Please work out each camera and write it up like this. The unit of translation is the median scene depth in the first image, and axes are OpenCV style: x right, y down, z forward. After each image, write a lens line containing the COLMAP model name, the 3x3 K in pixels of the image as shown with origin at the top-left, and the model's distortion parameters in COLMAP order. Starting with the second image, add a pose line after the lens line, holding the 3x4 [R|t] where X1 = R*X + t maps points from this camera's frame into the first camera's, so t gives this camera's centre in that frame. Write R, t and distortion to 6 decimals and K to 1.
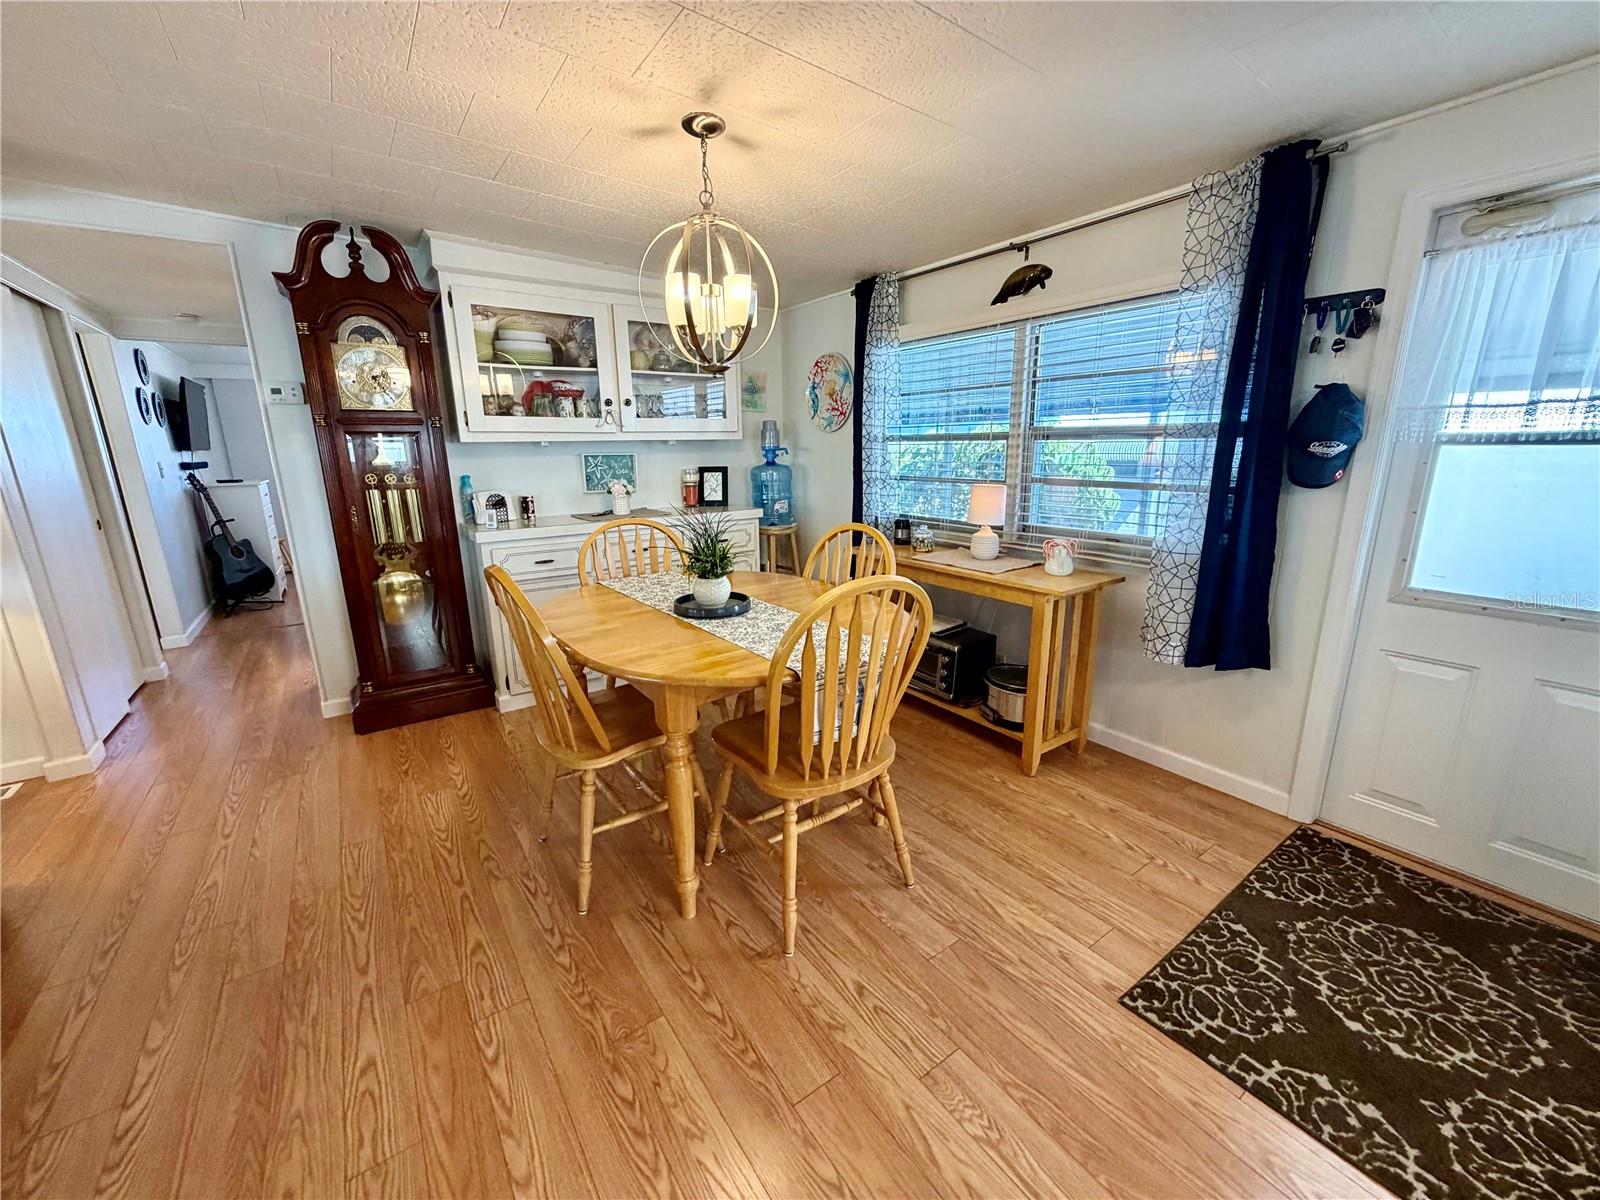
lens RADIAL K [[642.1, 0, 790.7], [0, 642.1, 601.2], [0, 0, 1]] dist [-0.002530, 0.000953]
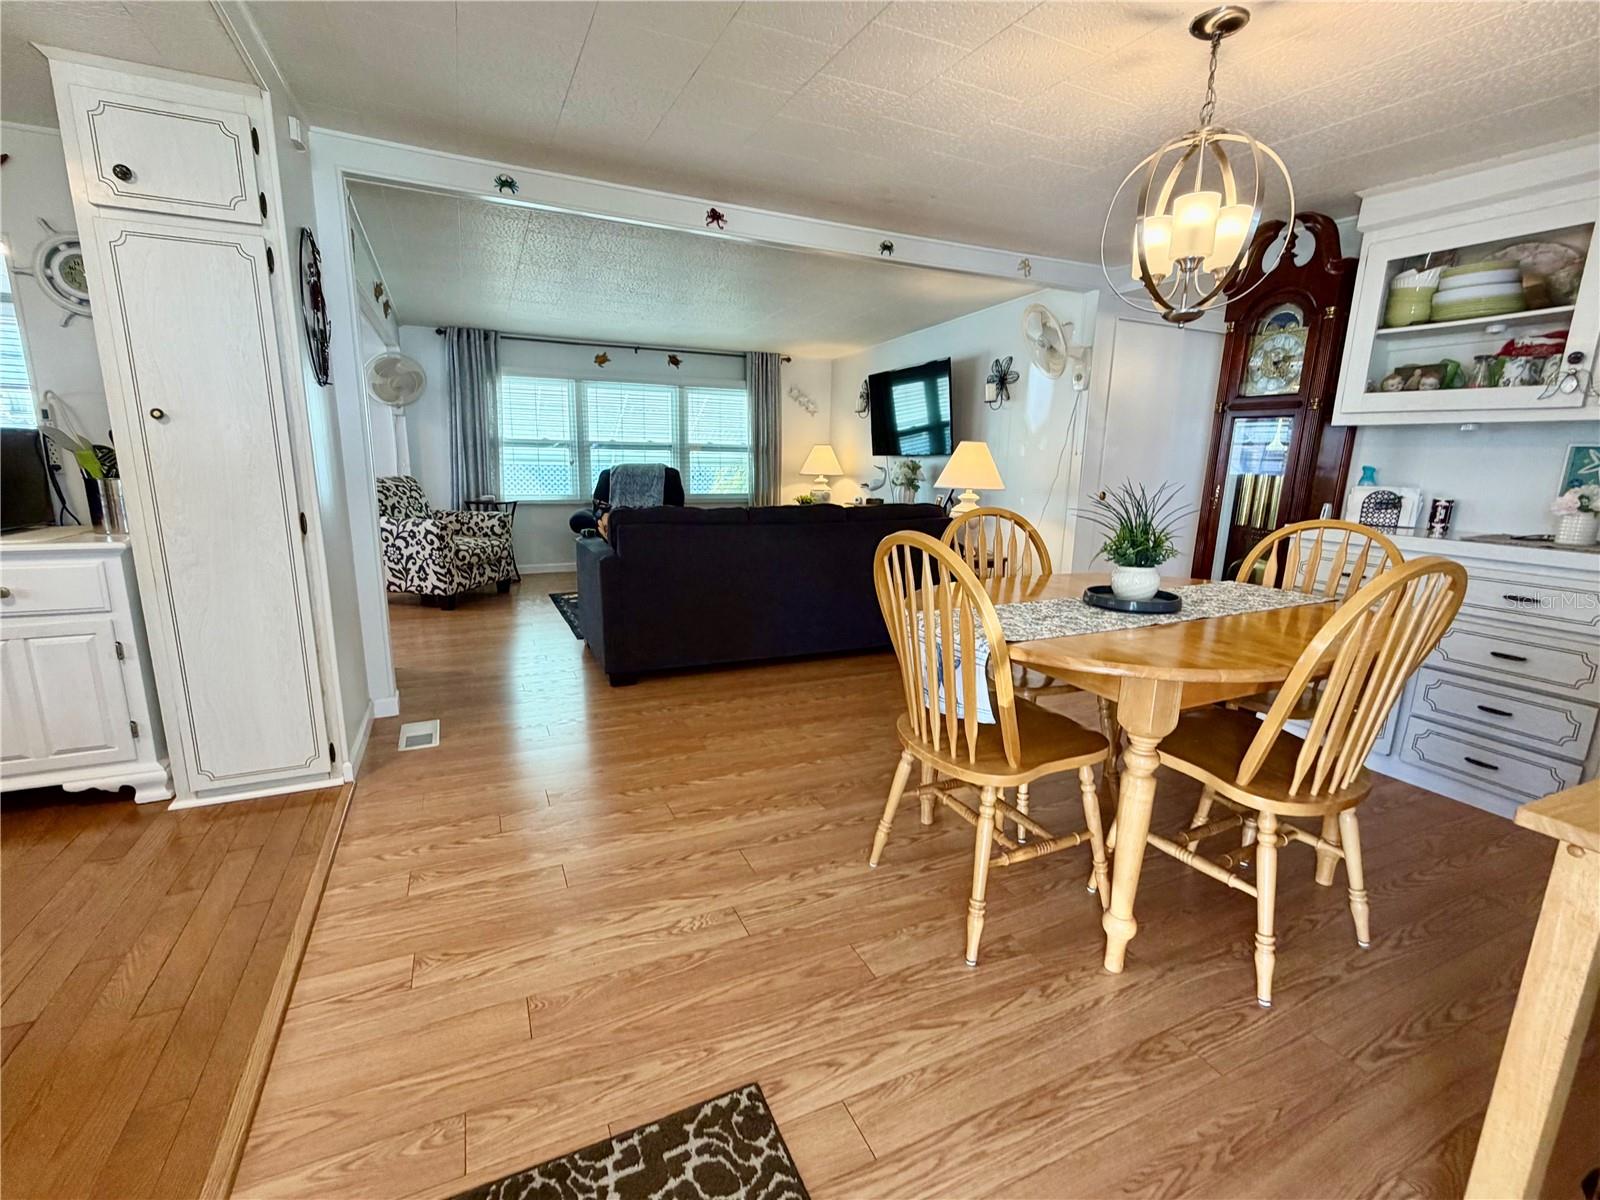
lens RADIAL K [[713.6, 0, 801.2], [0, 713.6, 601.2], [0, 0, 1]] dist [-0.000579, 0.000754]
pose [[-0.174939, 0.210360, -0.961845, 0.651462], [-0.255156, 0.933848, 0.250645, -0.088976], [0.950942, 0.289268, -0.109692, 0.520605]]
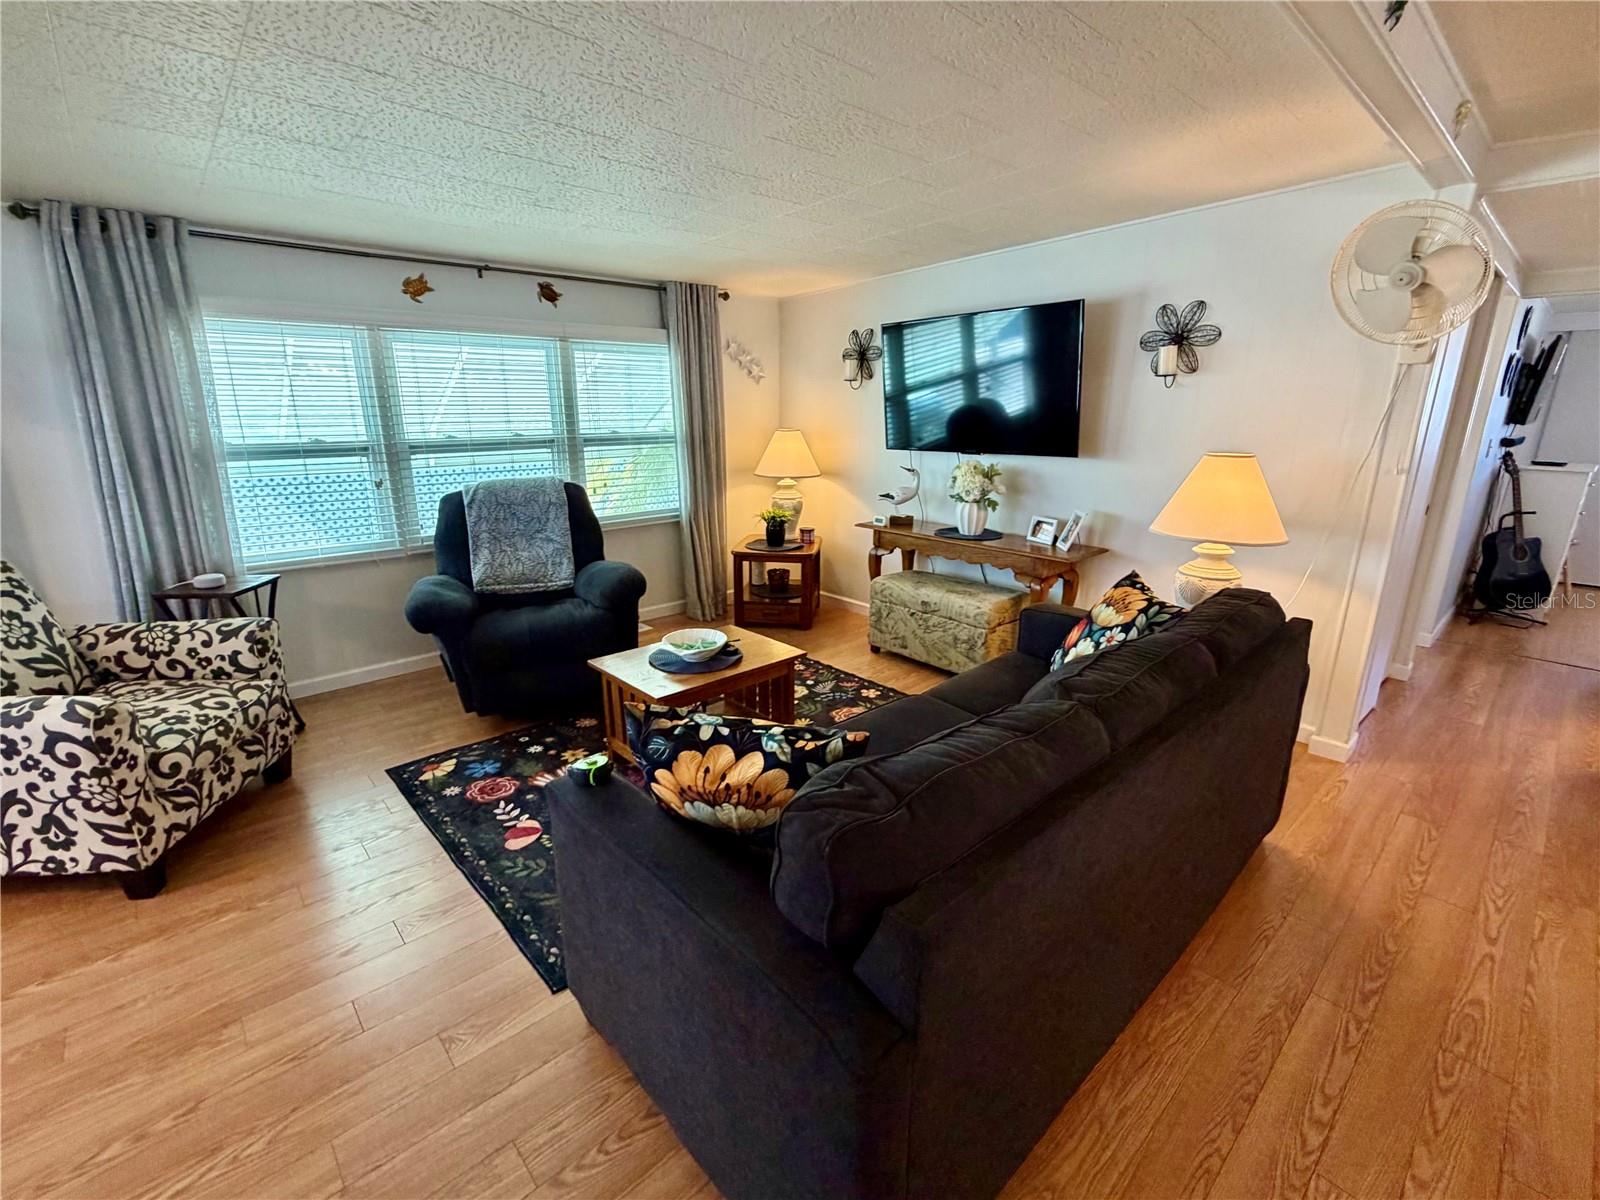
lens RADIAL K [[713.6, 0, 798.1], [0, 713.6, 598.4], [0, 0, 1]] dist [-0.000579, 0.000754]
pose [[0.133859, 0.281056, -0.950310, -0.206386], [-0.244736, 0.938613, 0.243124, -0.032278], [0.960305, 0.200031, 0.194426, -0.072573]]
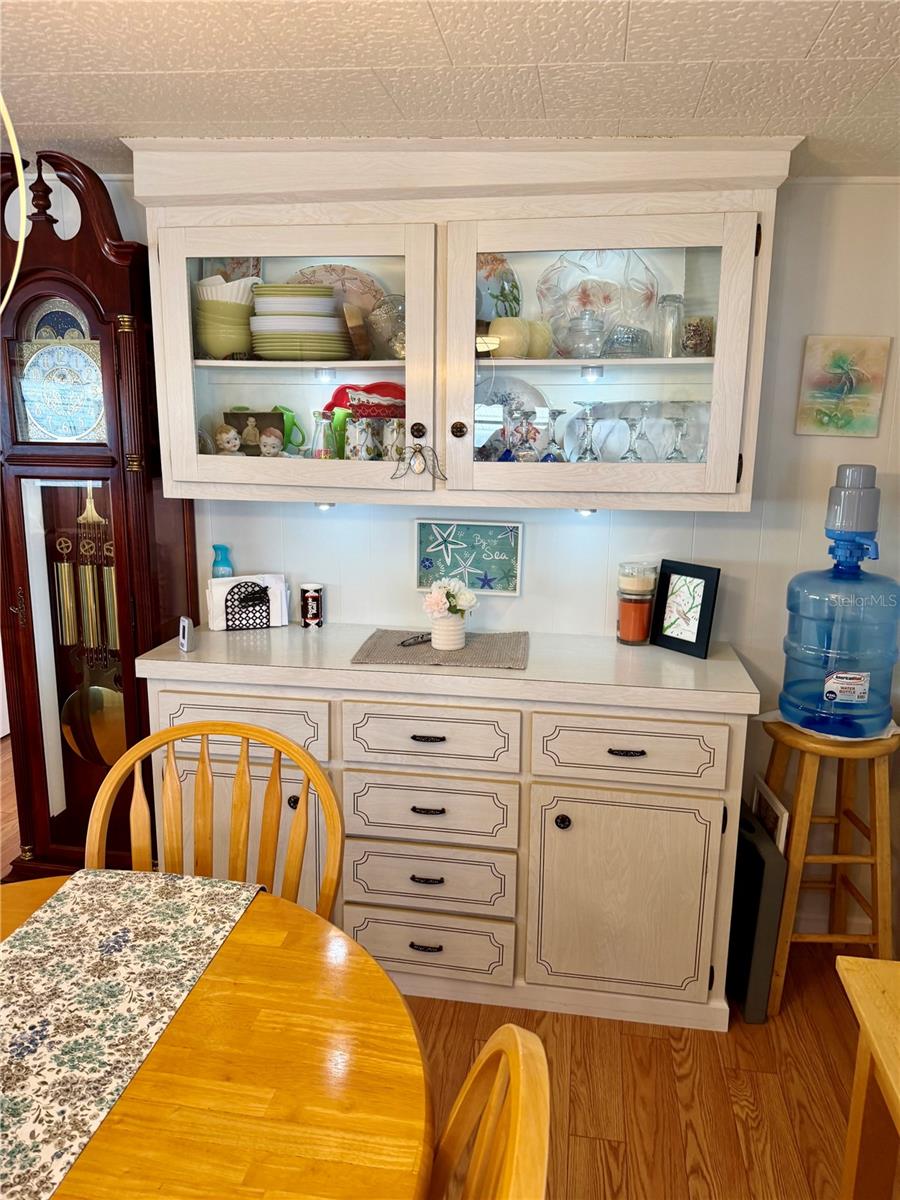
lens RADIAL K [[825.6, 0, 461.2], [0, 825.6, 598.9], [0, 0, 1]] dist [0.002630, -0.015539]
pose [[0.728093, 0.169154, -0.664279, 0.205853], [-0.184779, 0.981635, 0.047436, -0.261479], [0.660104, 0.088207, 0.745978, 0.675528]]
